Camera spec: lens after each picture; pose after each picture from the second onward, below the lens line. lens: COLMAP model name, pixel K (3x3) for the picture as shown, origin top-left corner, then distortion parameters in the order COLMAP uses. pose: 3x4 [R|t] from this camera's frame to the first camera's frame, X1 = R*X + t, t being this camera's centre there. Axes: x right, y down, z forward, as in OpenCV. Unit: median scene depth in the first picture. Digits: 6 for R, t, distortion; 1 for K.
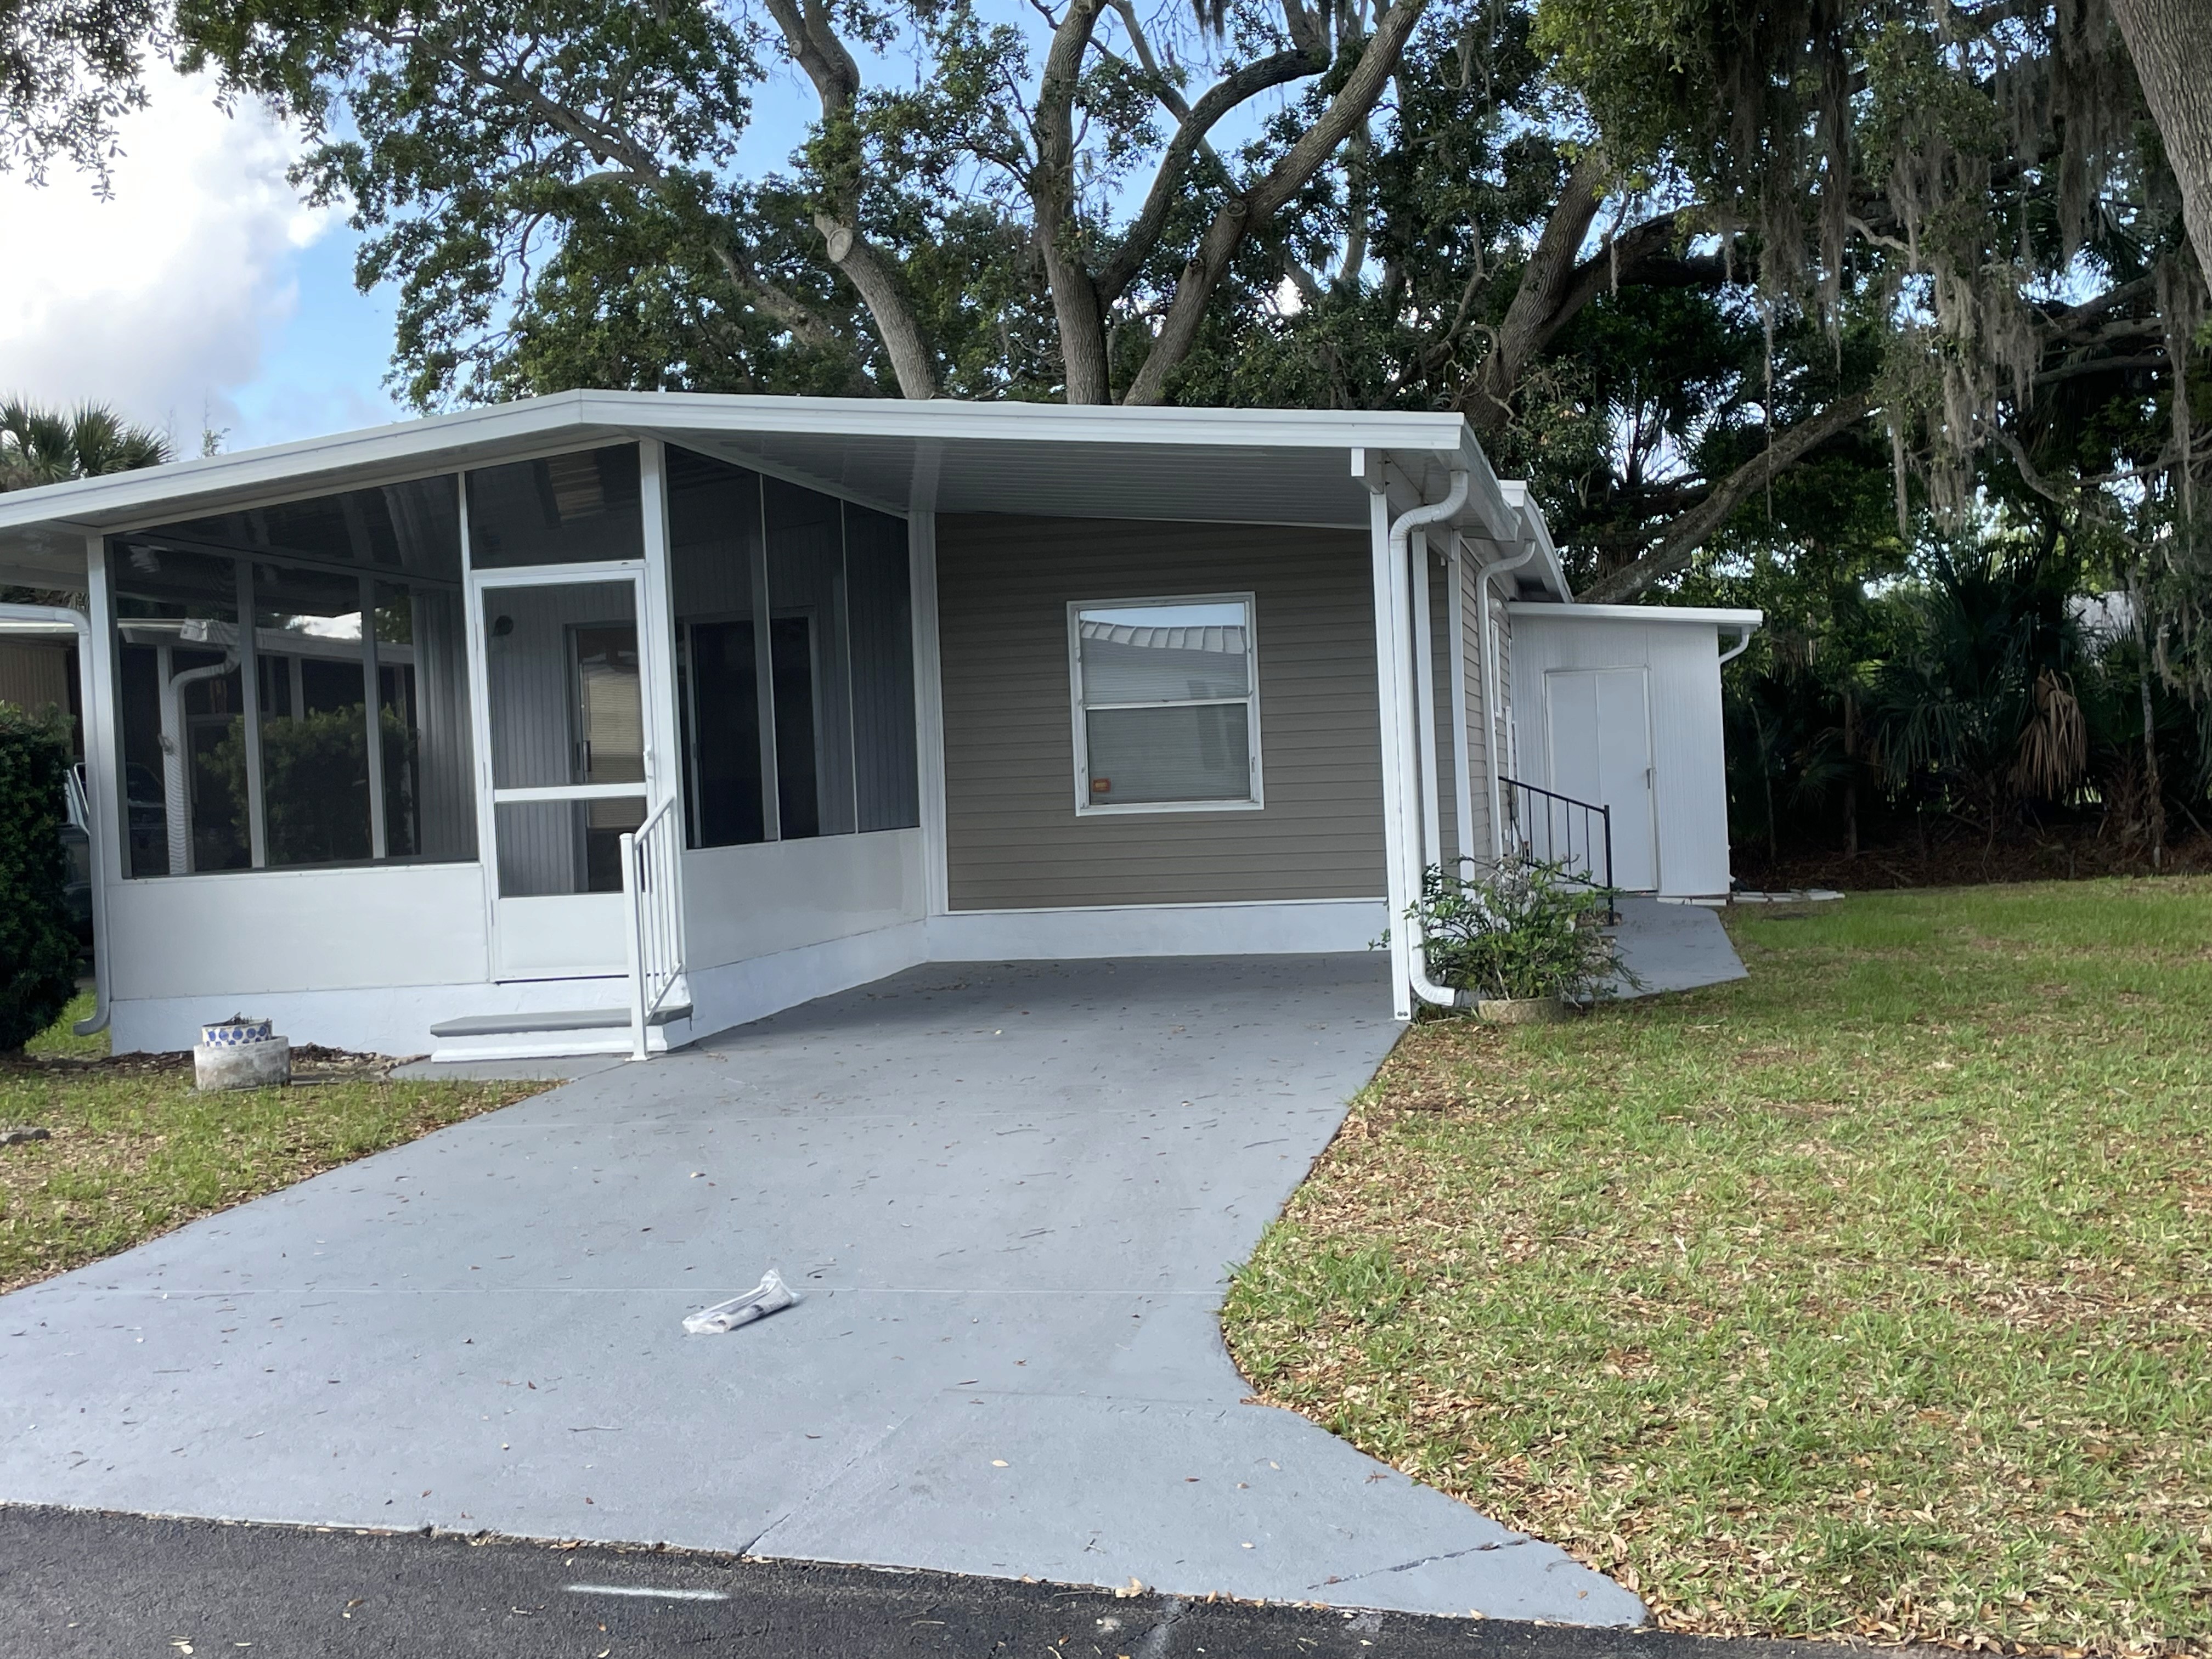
lens RADIAL K [[2570.5, 0, 1106.4], [0, 2570.5, 838.2], [0, 0, 1]] dist [0.063223, 0.000000]
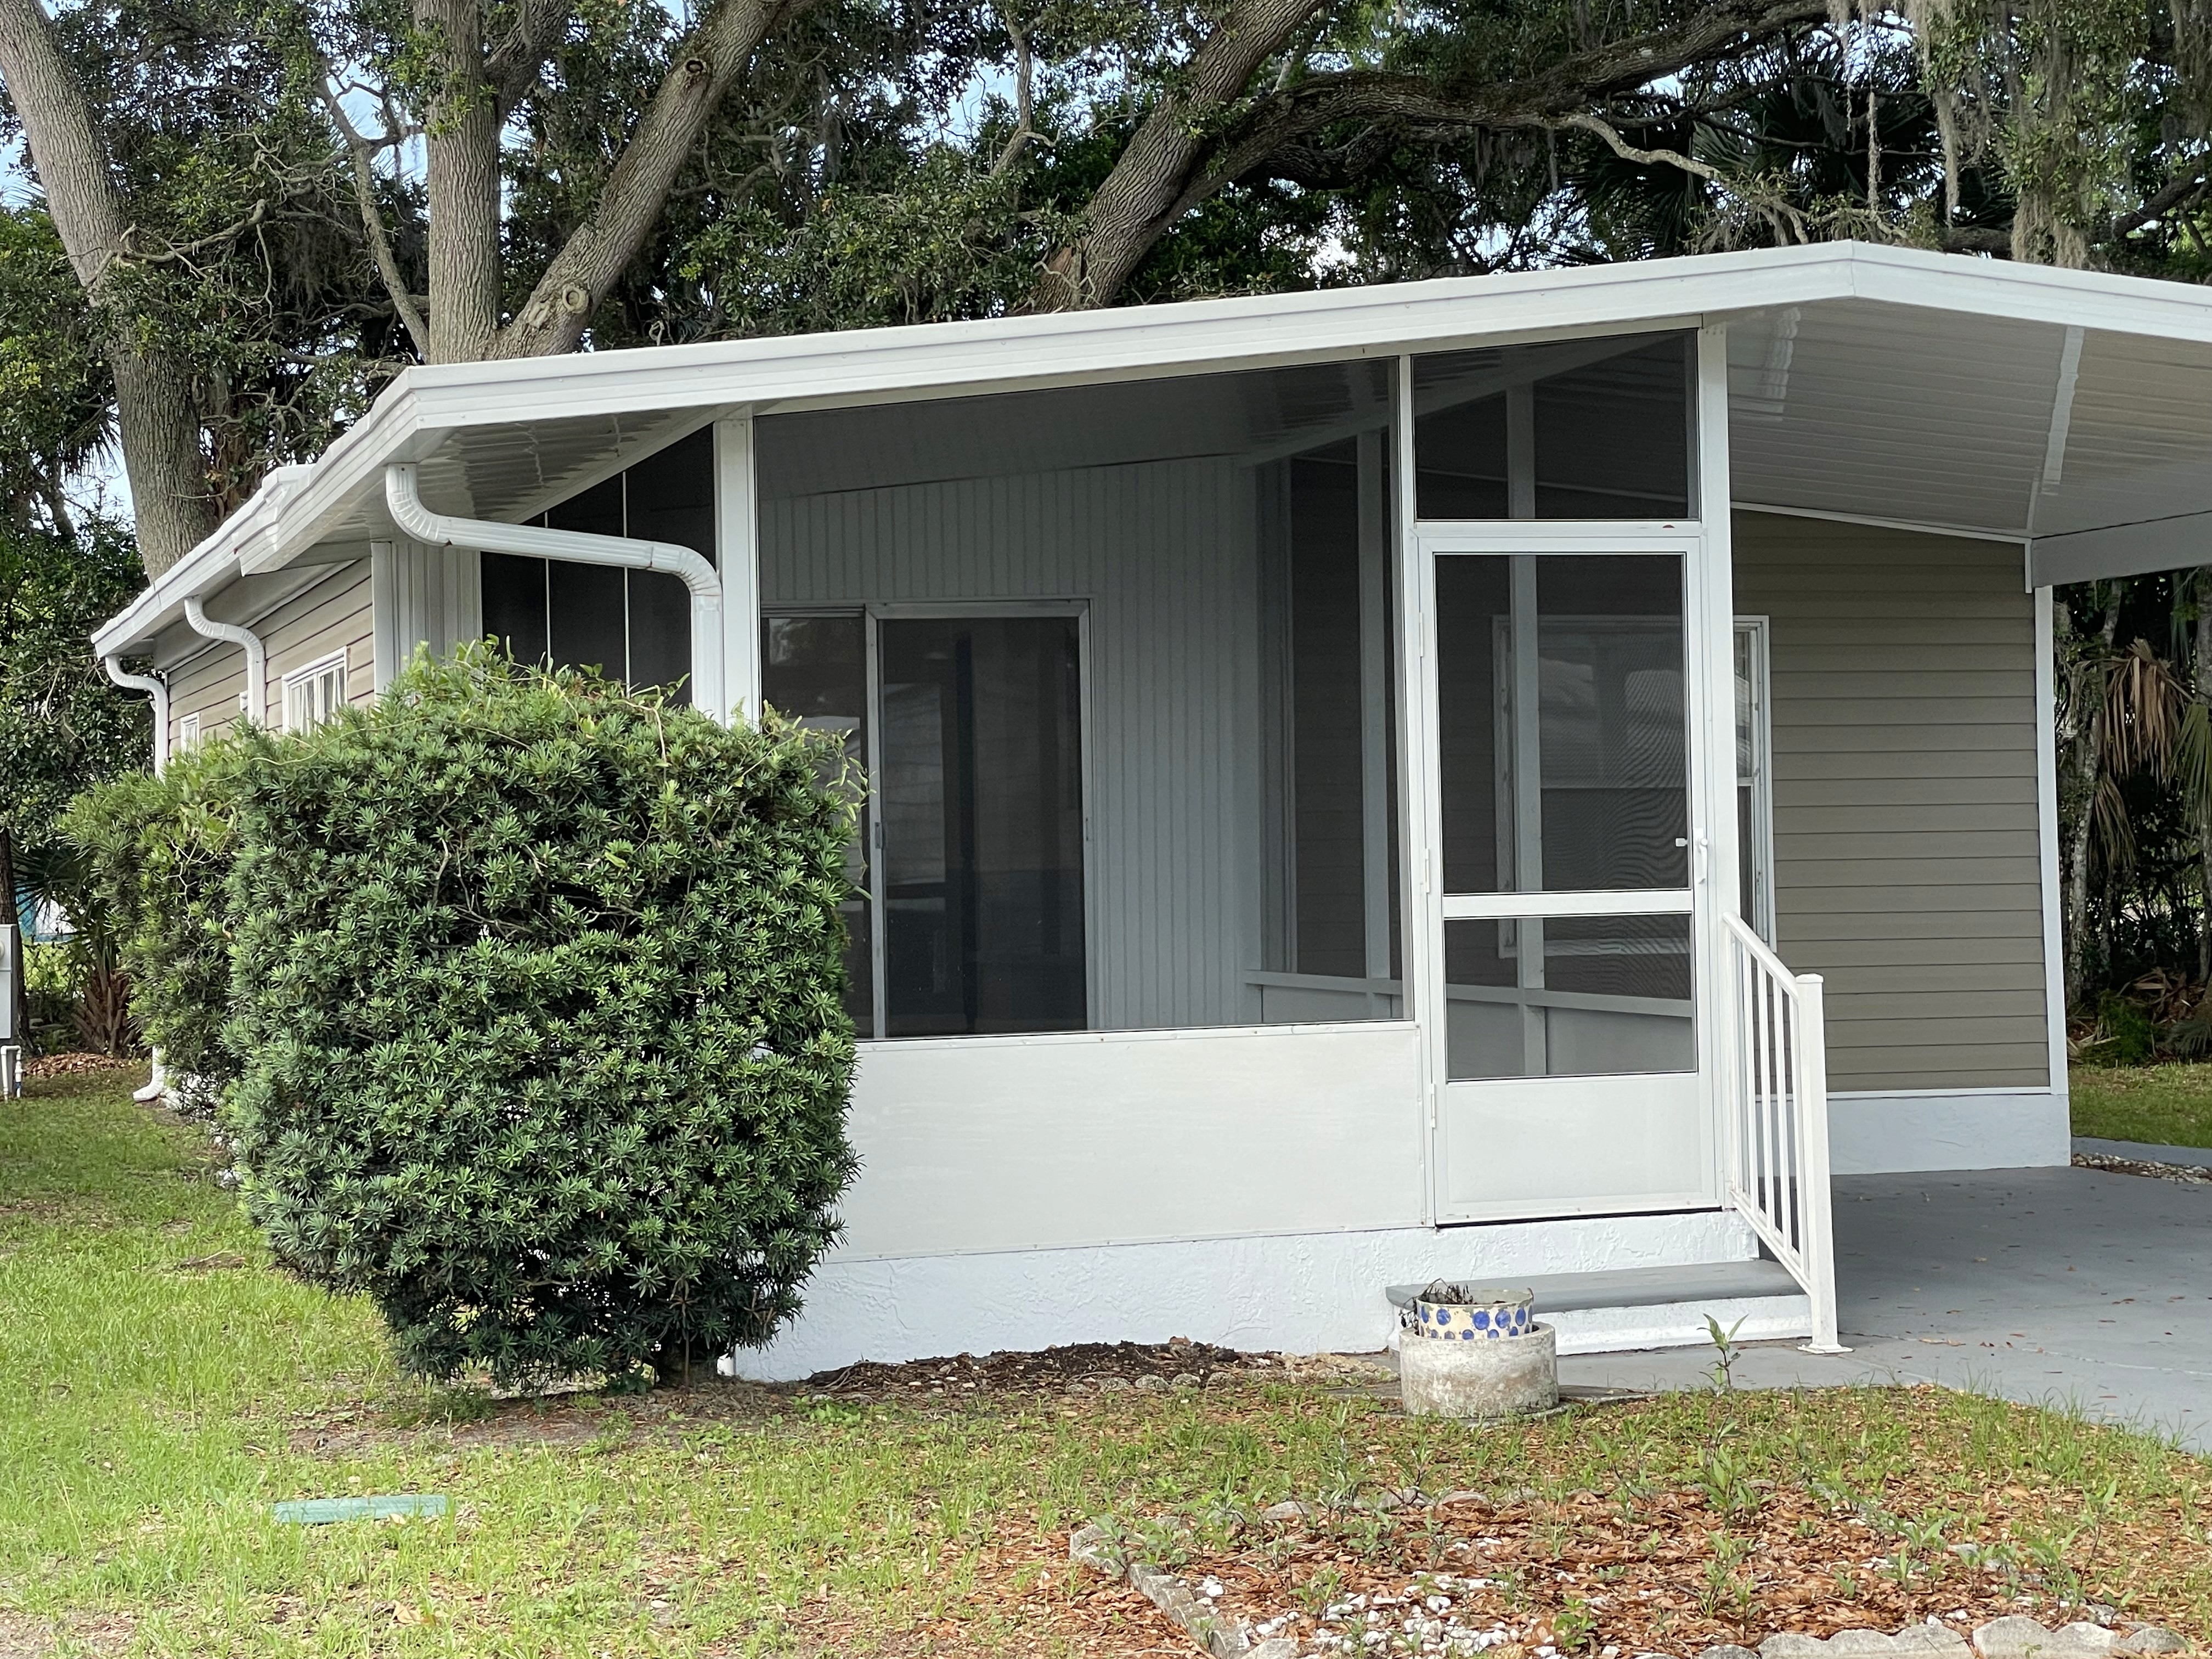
lens RADIAL K [[4131.5, 0, 1105.5], [0, 4131.5, 824.5], [0, 0, 1]] dist [-0.024917, 0.000000]
pose [[0.885304, 0.031025, 0.463976, -0.740132], [-0.008511, 0.998686, -0.050540, 0.012860], [-0.464934, 0.040794, 0.884405, 0.209773]]
